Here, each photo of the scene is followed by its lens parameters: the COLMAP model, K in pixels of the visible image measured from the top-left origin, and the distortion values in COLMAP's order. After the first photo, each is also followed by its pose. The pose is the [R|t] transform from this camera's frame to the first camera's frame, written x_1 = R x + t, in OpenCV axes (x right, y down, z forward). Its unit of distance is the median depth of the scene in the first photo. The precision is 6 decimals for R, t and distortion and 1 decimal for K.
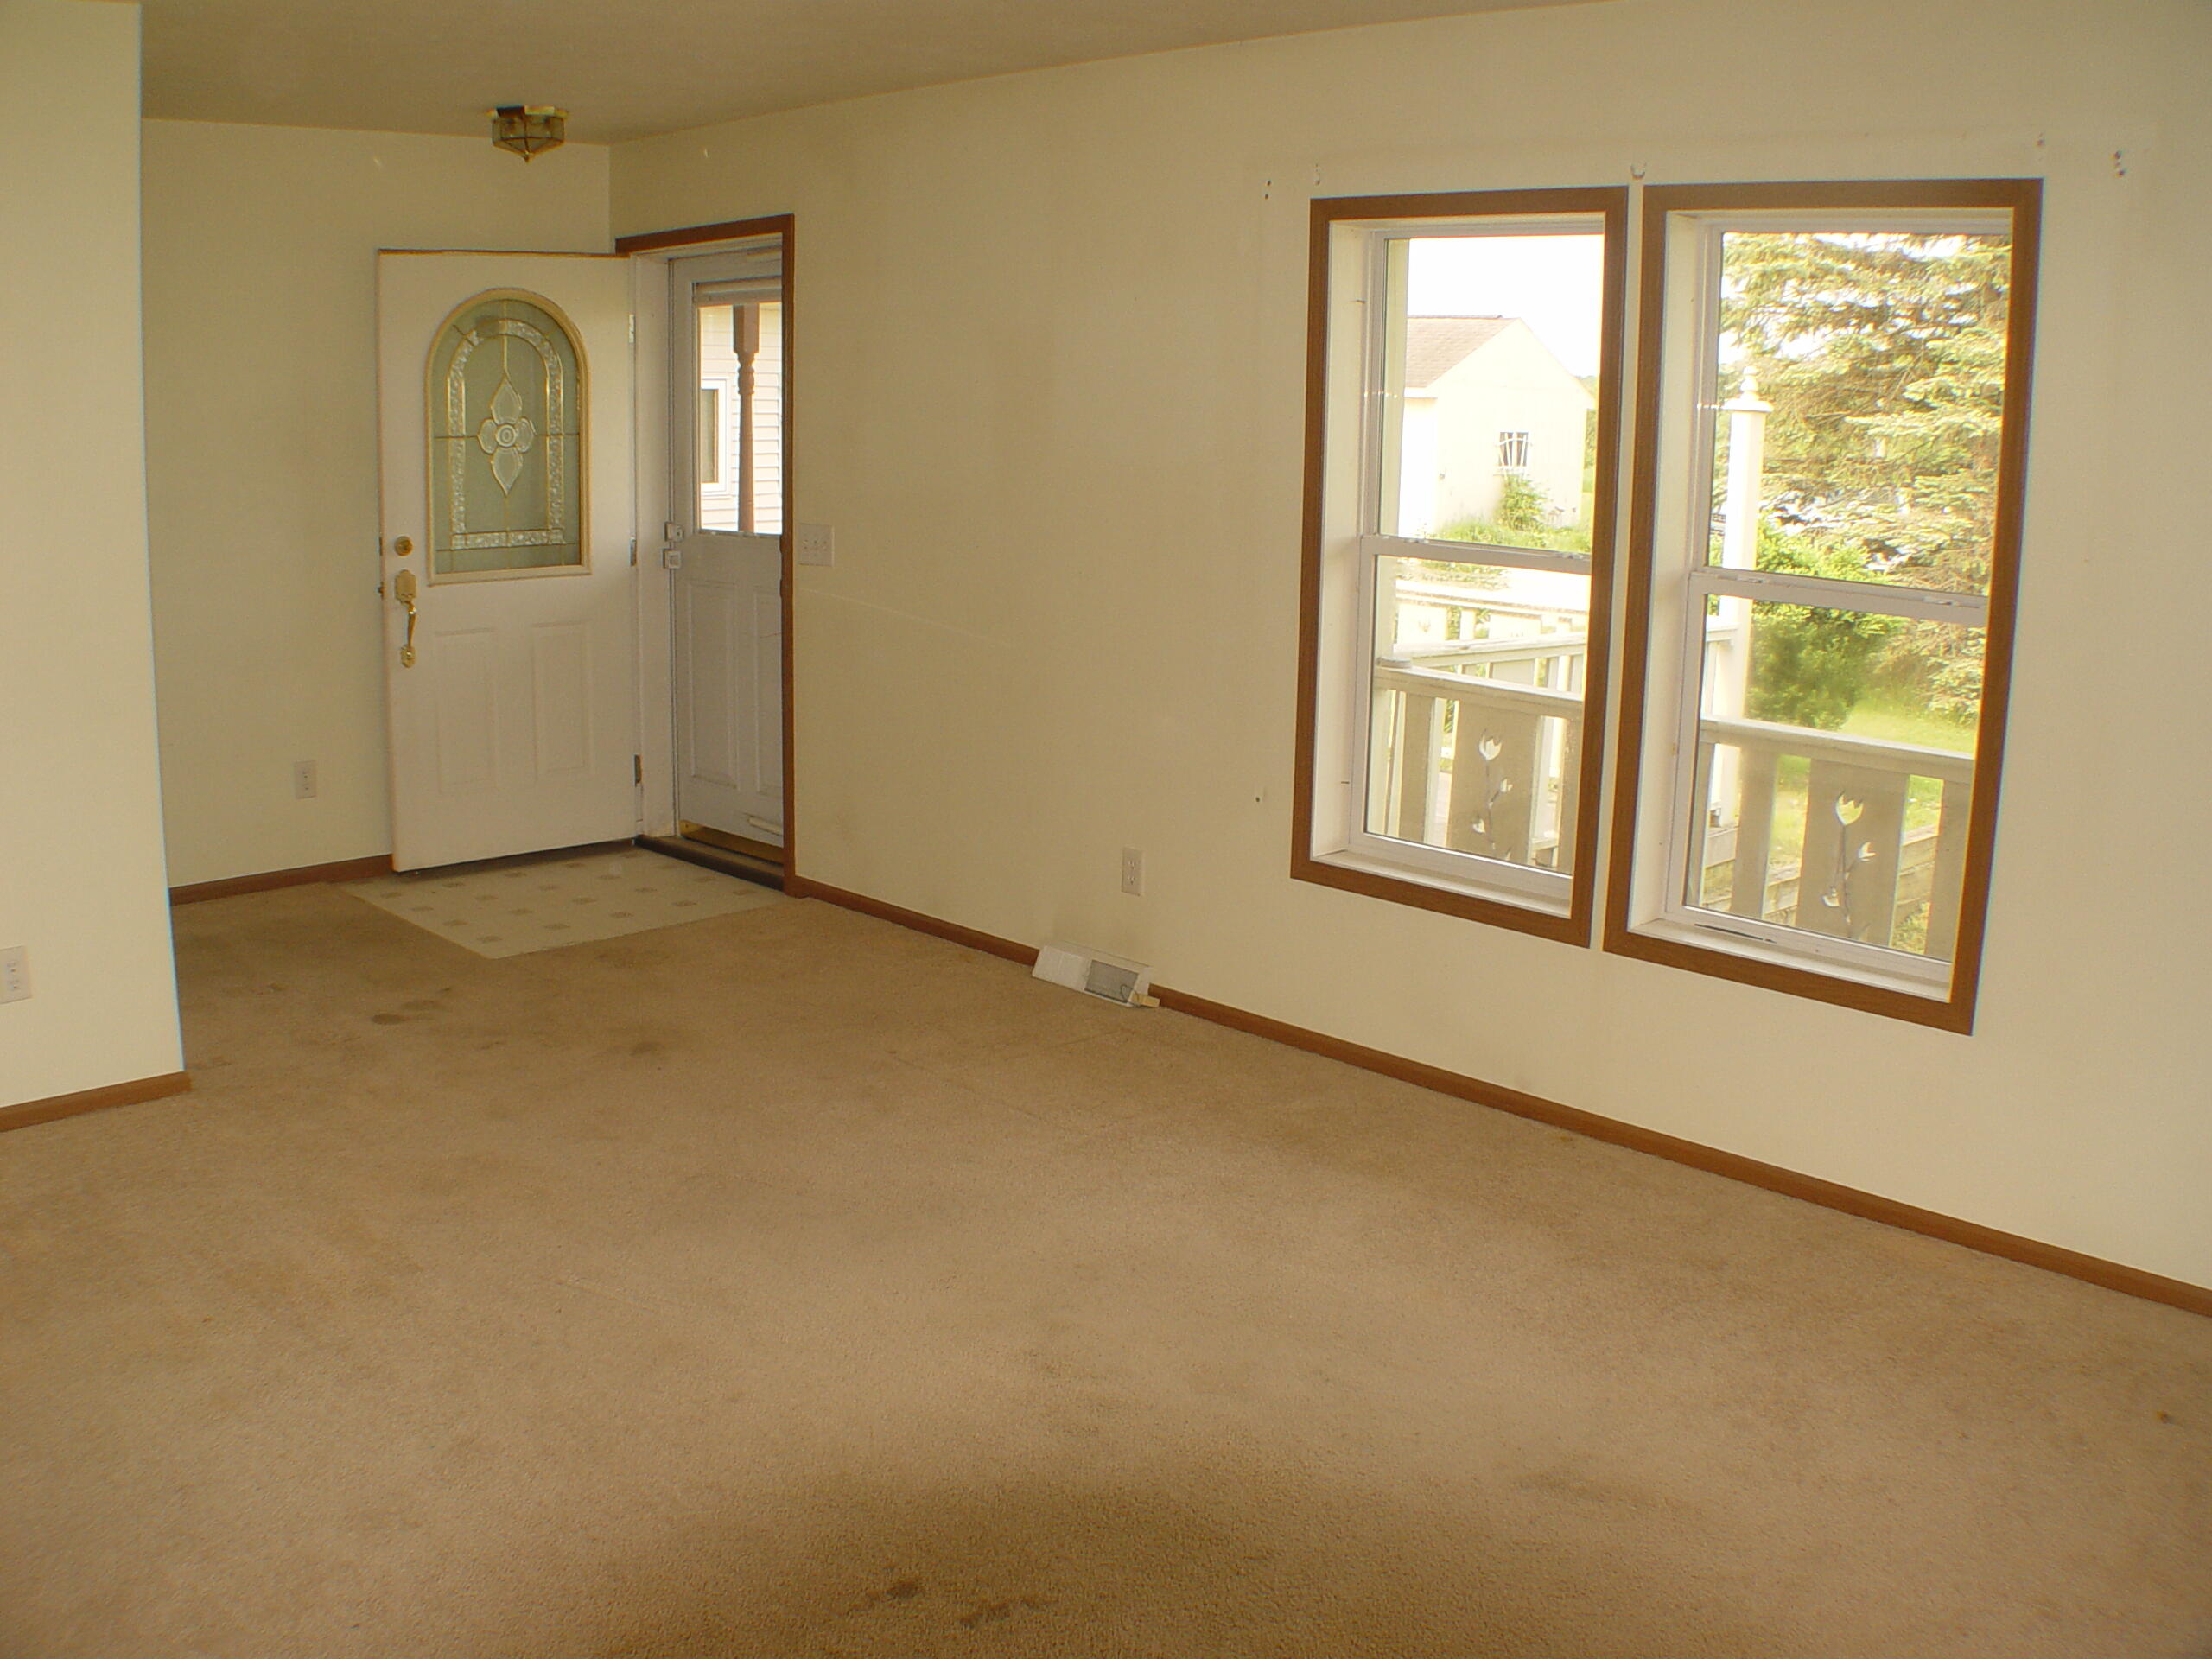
lens RADIAL K [[2027.4, 0, 1103.1], [0, 2027.4, 844.0], [0, 0, 1]] dist [-0.278667, 0.091102]
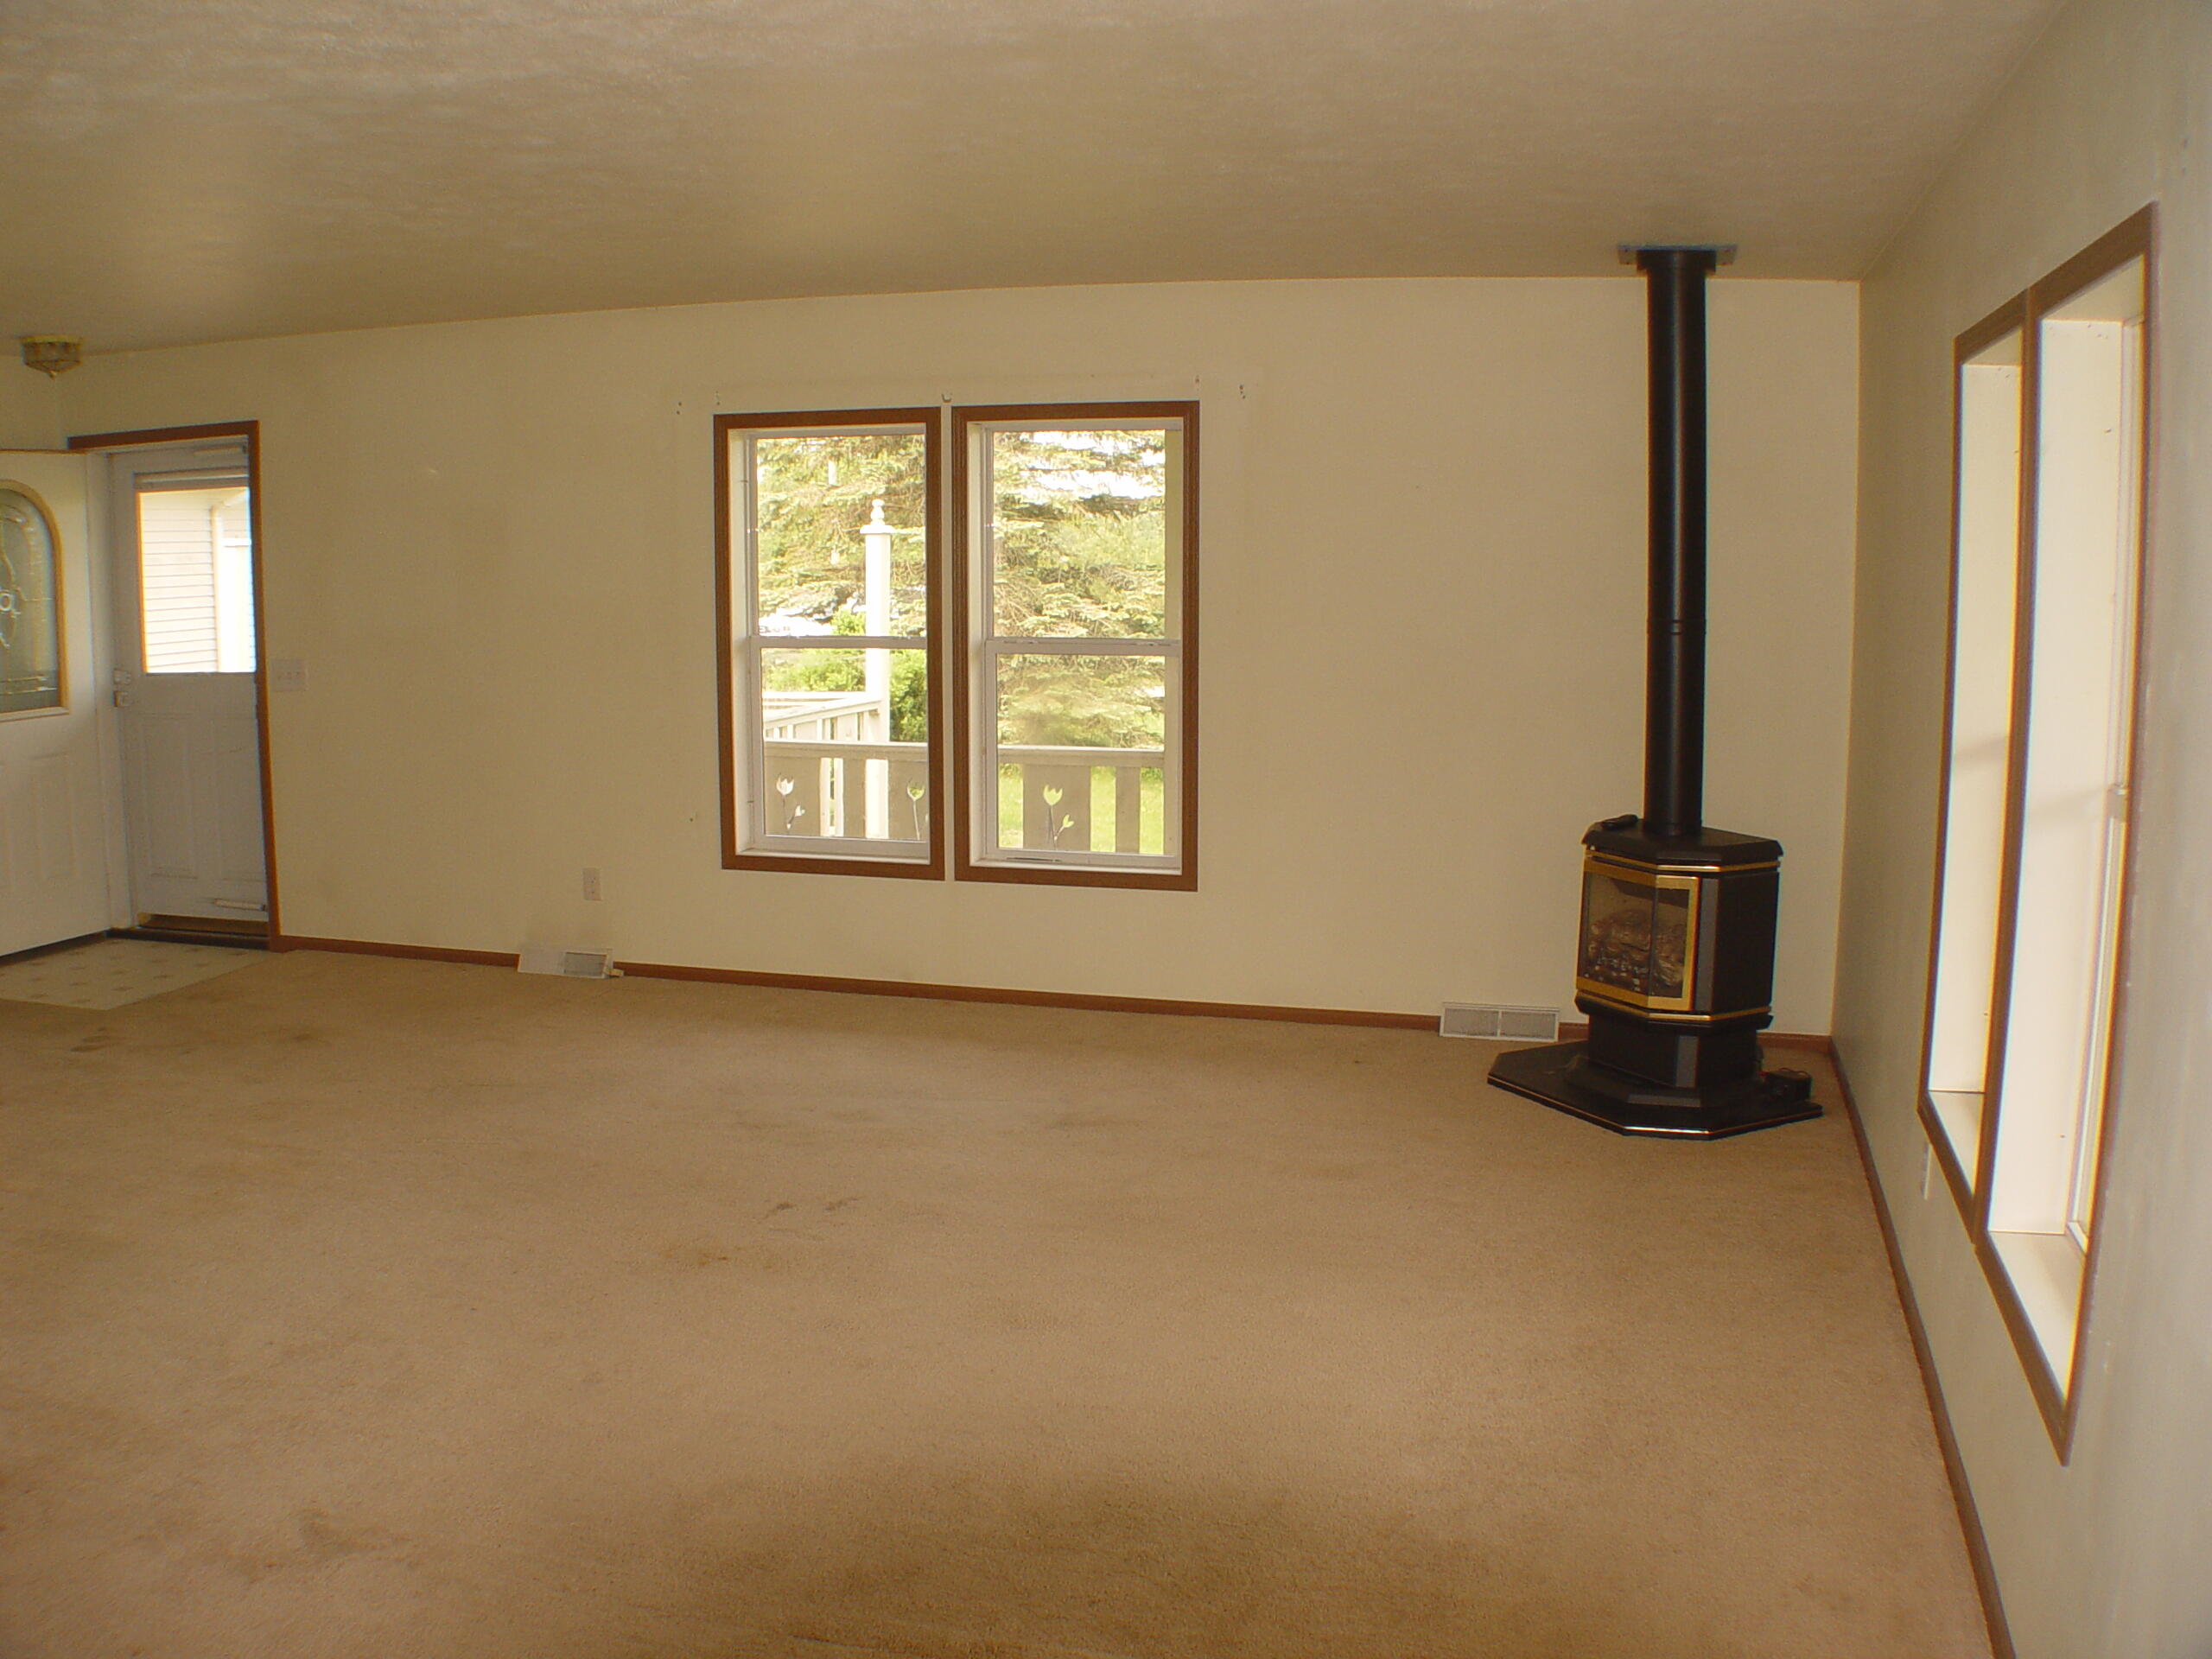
lens RADIAL K [[2027.4, 0, 1110.0], [0, 2027.4, 836.3], [0, 0, 1]] dist [-0.278667, 0.091102]
pose [[0.864098, -0.092063, 0.494832, -0.337741], [0.124034, 0.991759, -0.032077, 0.065764], [-0.487801, 0.089094, 0.868396, -0.363079]]
